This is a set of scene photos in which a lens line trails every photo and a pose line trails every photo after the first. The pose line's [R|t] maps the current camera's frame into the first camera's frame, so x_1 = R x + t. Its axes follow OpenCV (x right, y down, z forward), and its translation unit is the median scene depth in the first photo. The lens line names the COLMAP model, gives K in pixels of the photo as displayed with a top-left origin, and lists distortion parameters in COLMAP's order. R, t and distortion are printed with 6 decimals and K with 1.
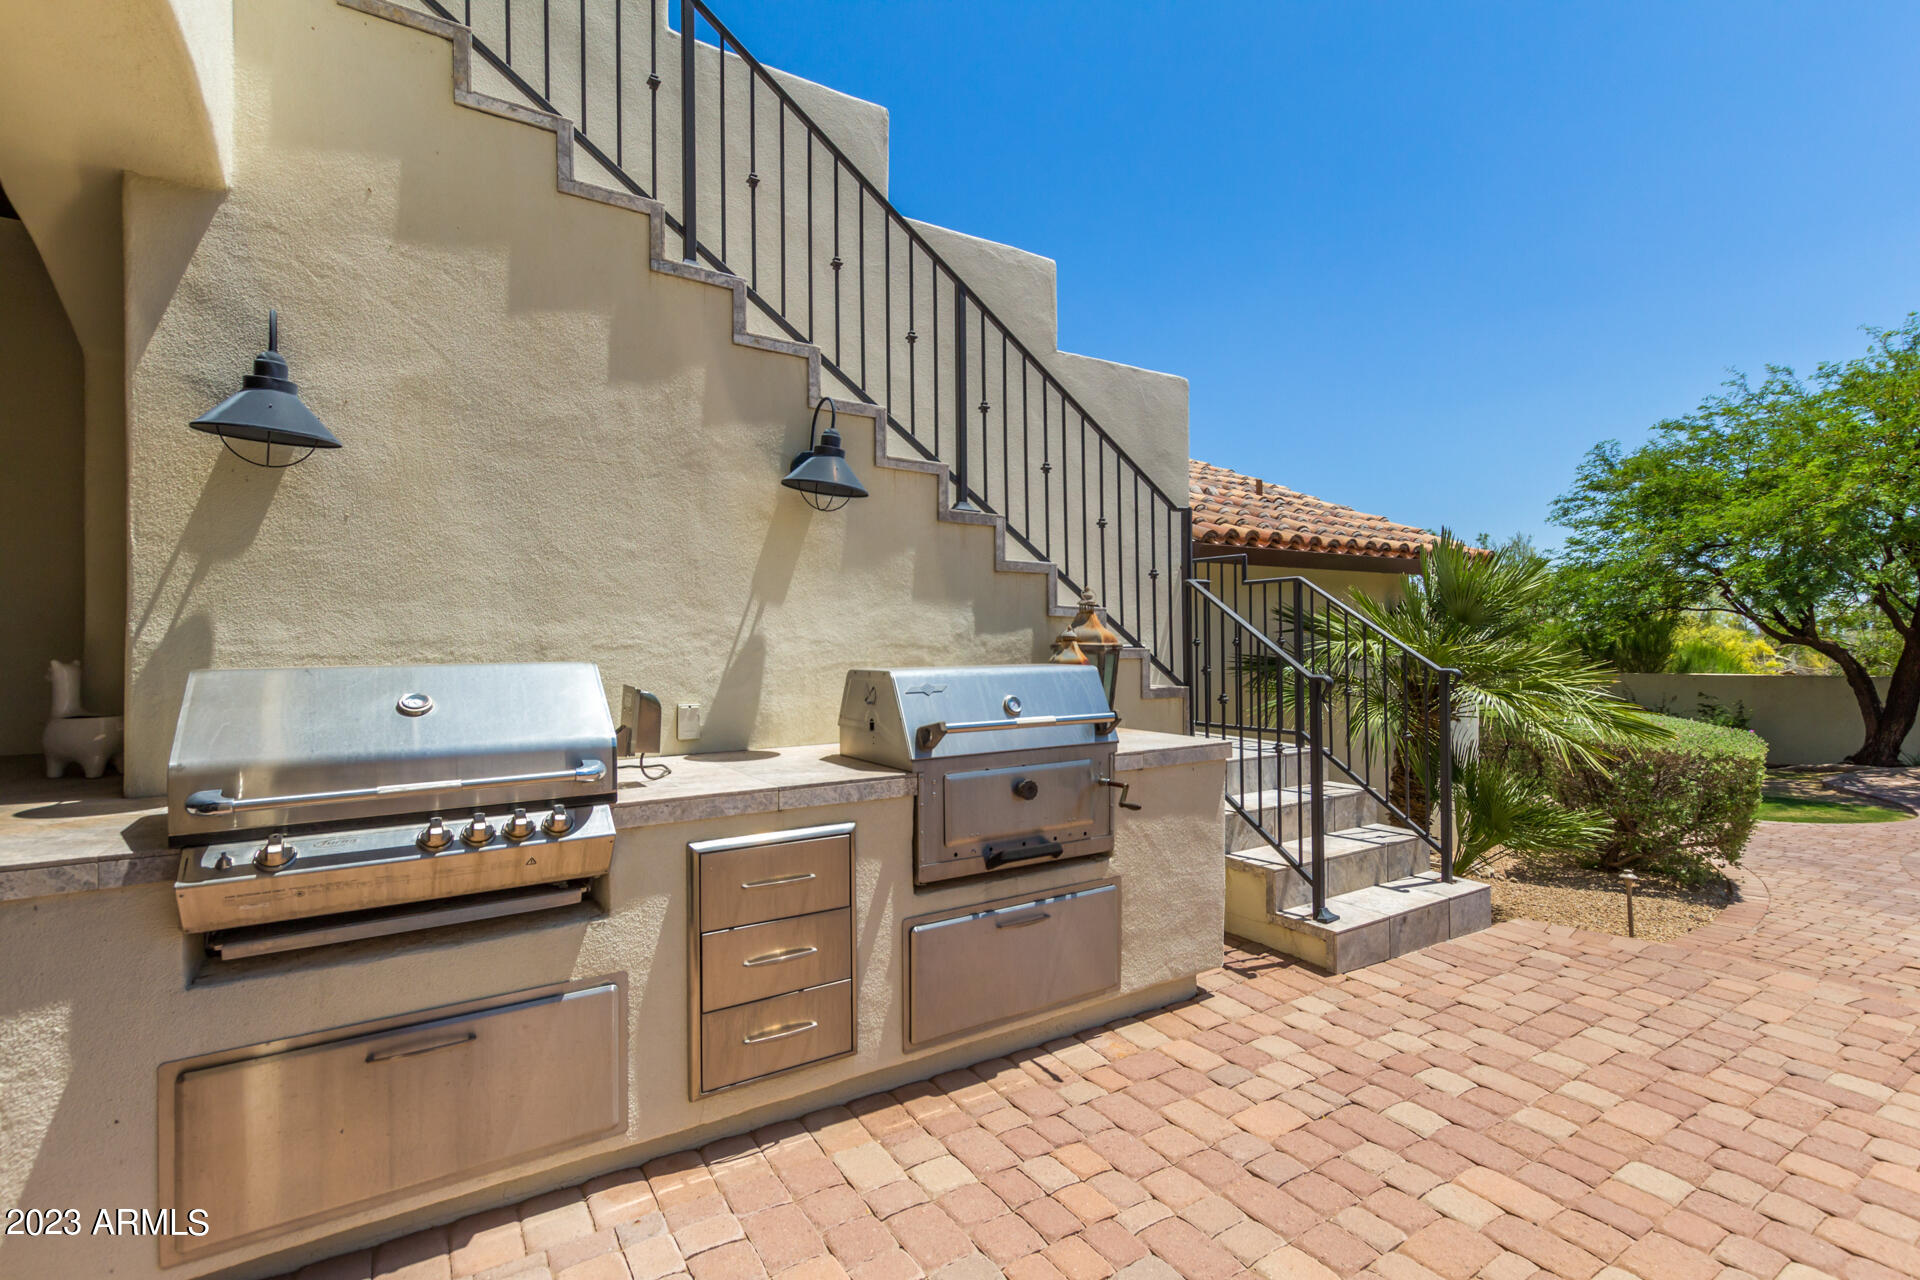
lens RADIAL K [[891.8, 0, 959.5], [0, 891.8, 638.1], [0, 0, 1]] dist [-0.003014, -0.000427]
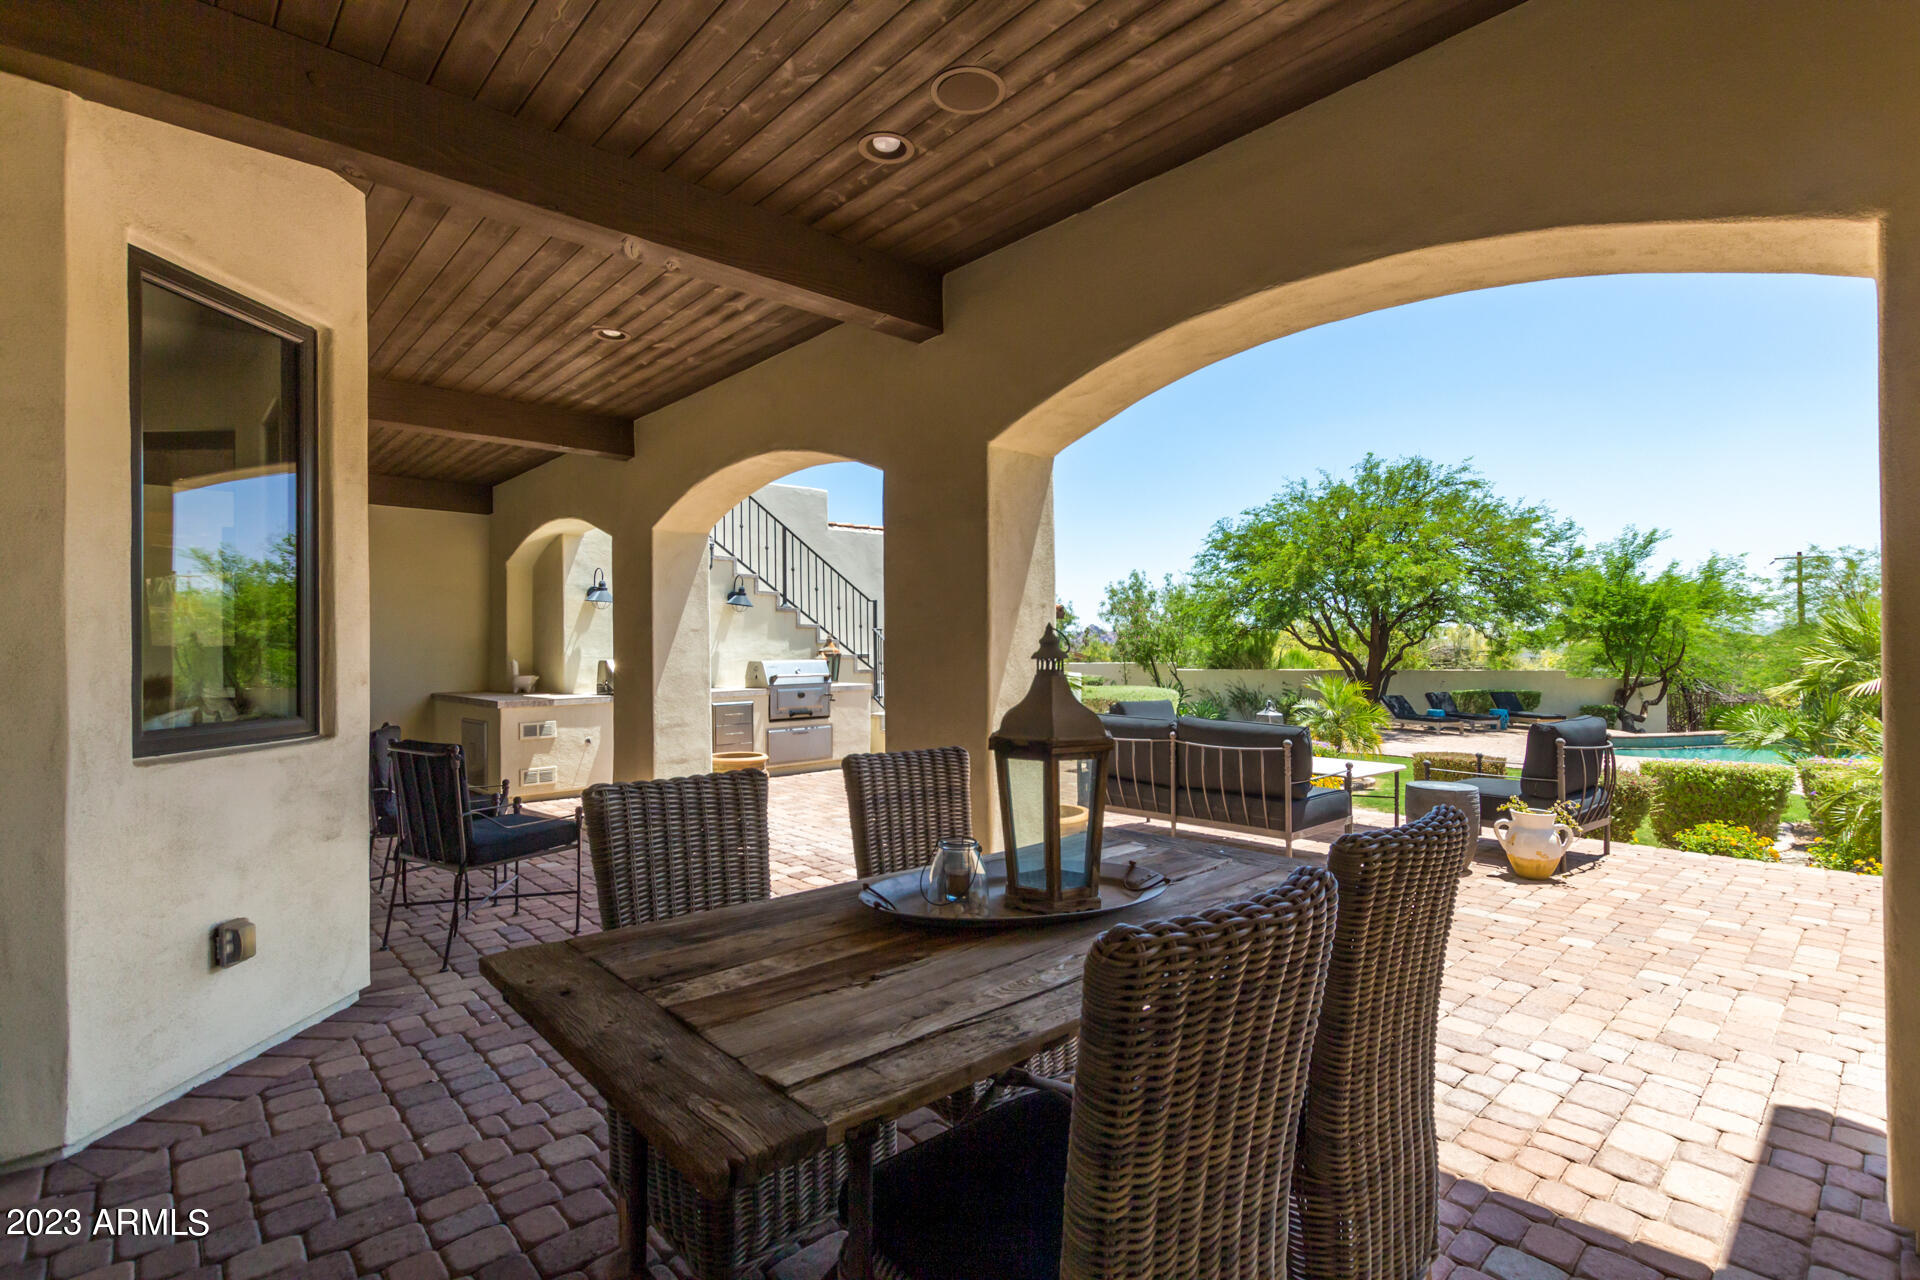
lens RADIAL K [[891.8, 0, 961.8], [0, 891.8, 642.2], [0, 0, 1]] dist [-0.003014, -0.000427]
pose [[0.985152, -0.000692, 0.171686, 0.077544], [0.001006, 0.999998, -0.001743, -0.025288], [-0.171684, 0.001890, 0.985150, -2.121168]]
